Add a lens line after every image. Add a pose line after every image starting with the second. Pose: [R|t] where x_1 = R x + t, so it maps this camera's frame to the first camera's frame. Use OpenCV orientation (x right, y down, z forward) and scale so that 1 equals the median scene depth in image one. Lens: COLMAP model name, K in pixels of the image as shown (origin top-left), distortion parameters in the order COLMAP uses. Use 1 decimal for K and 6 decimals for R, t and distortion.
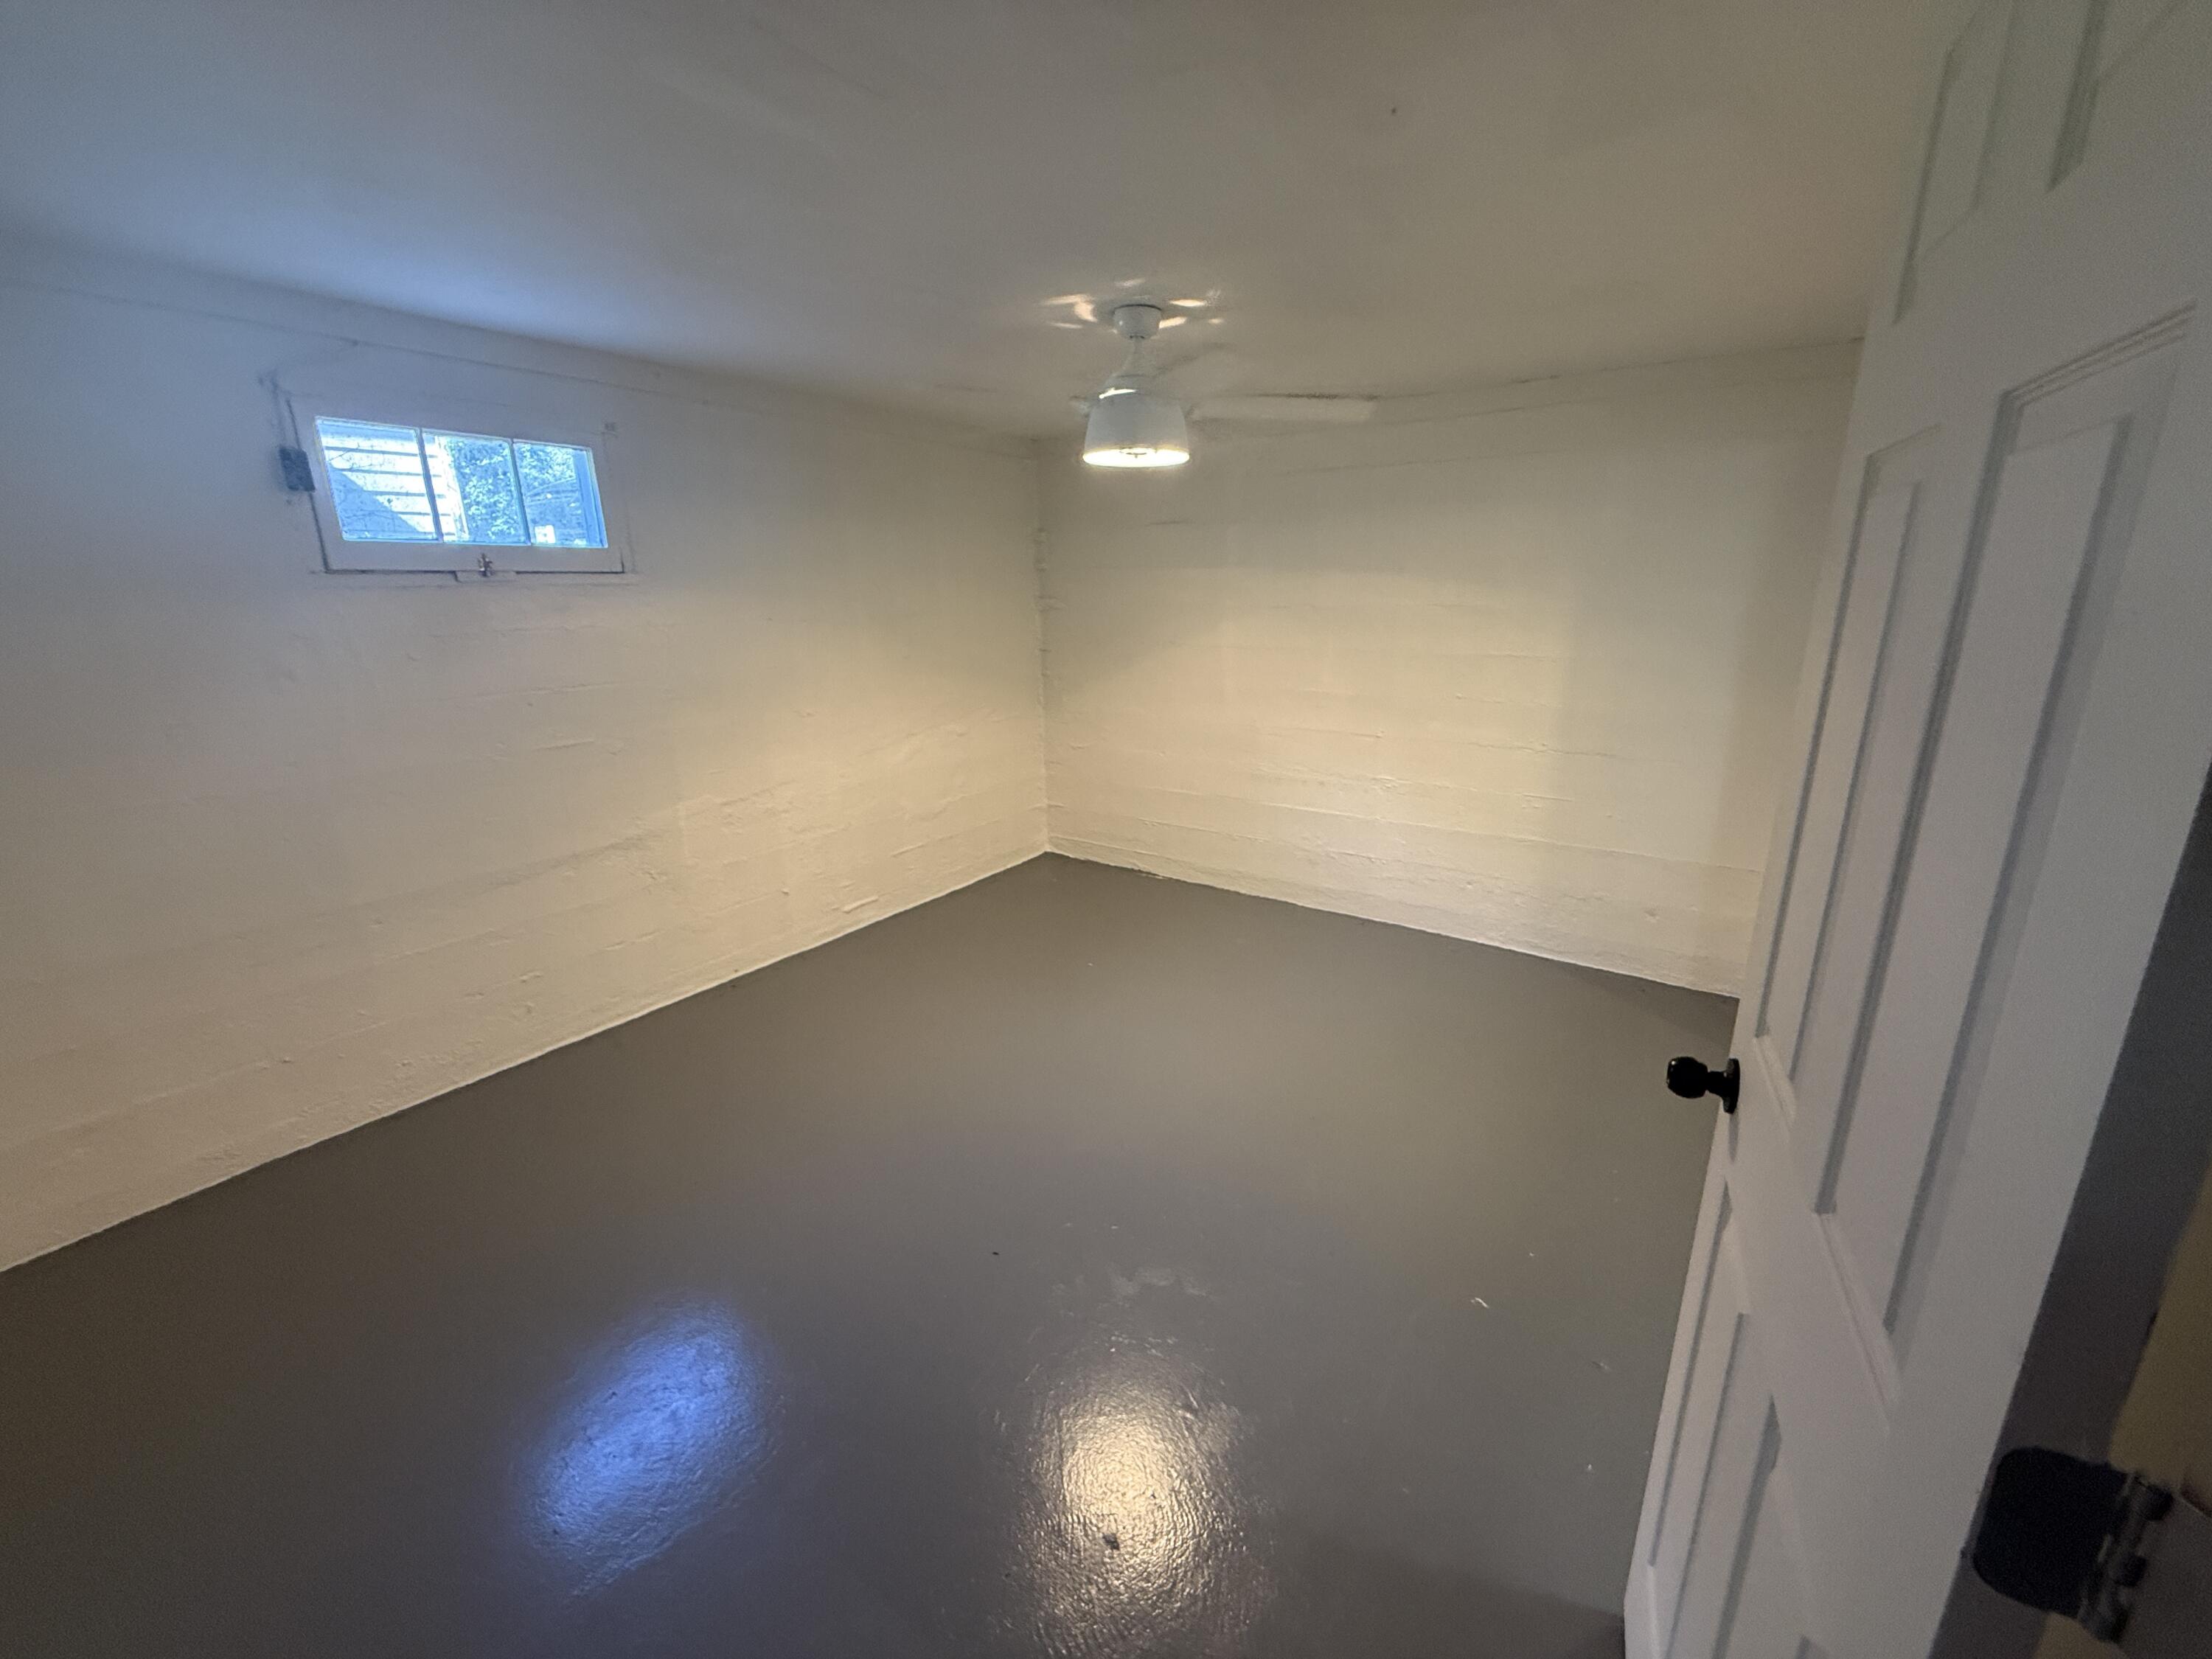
lens RADIAL K [[893.9, 0, 1106.0], [0, 893.9, 829.5], [0, 0, 1]] dist [-0.000004, 0.000281]
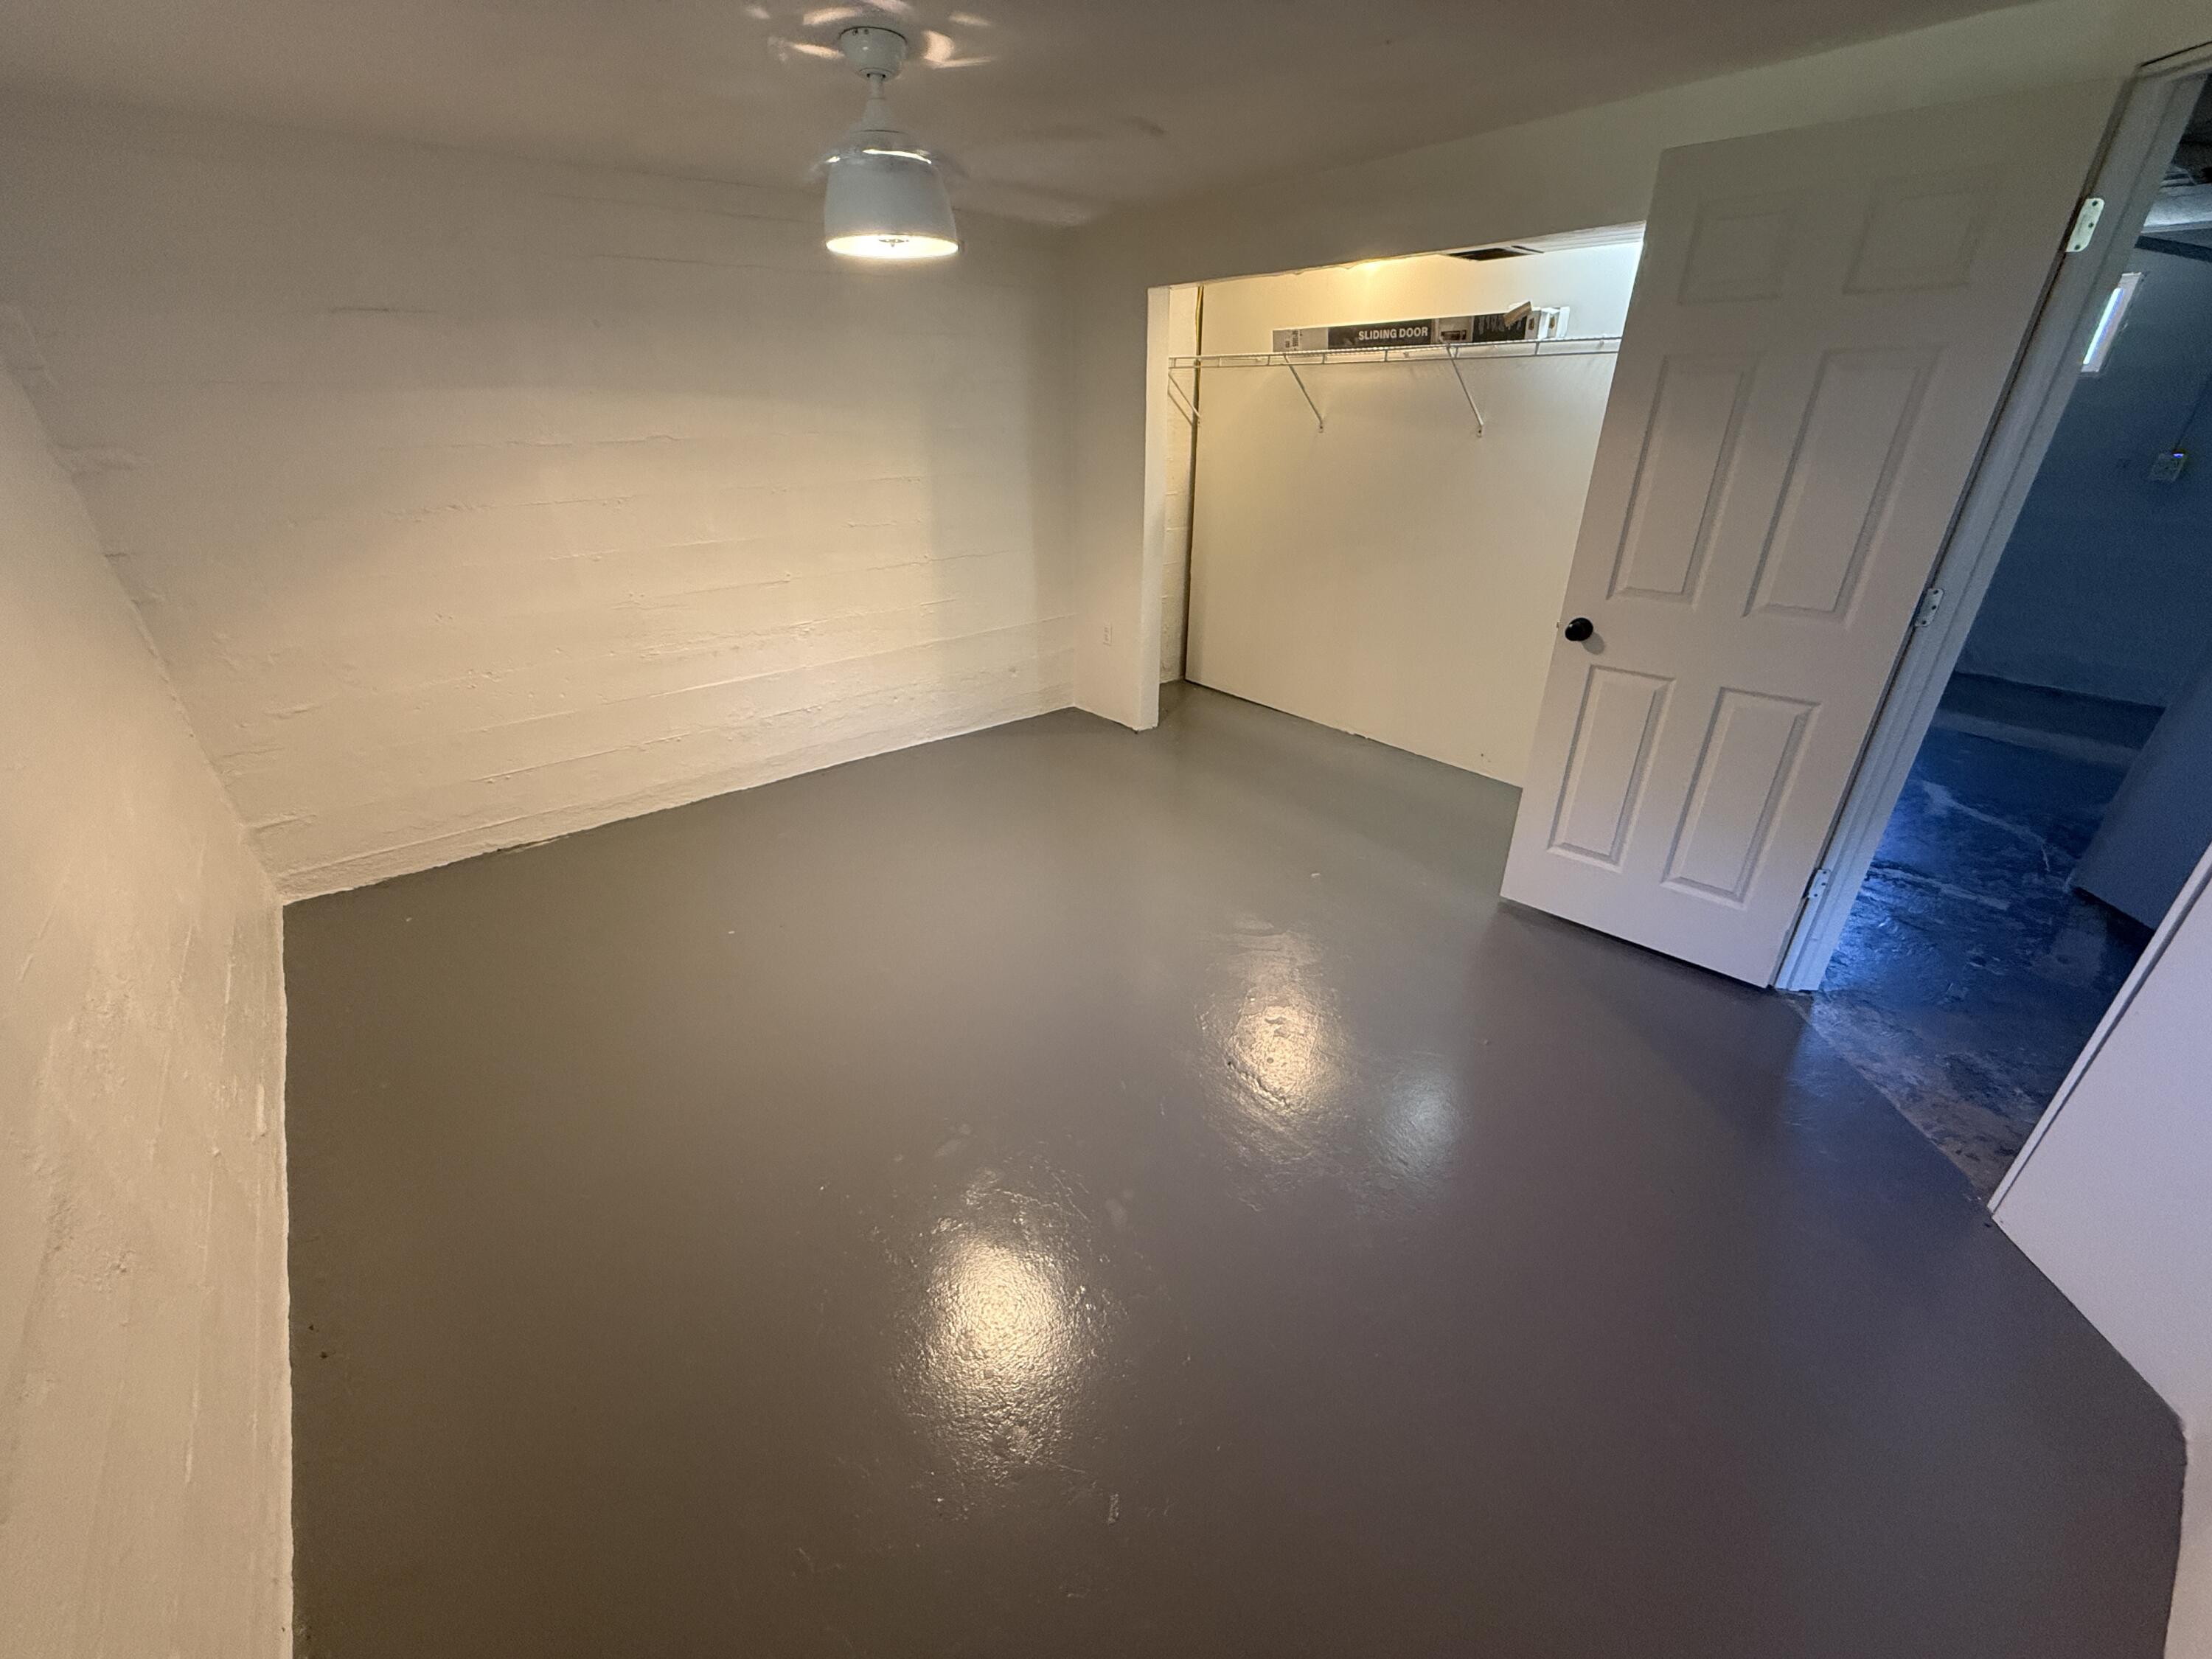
lens RADIAL K [[893.9, 0, 1106.0], [0, 893.9, 829.5], [0, 0, 1]] dist [-0.000004, 0.000281]
pose [[0.256598, -0.413825, 0.873445, -0.513968], [0.265491, 0.899119, 0.347994, -0.099886], [-0.929340, 0.142597, 0.340579, 0.370983]]
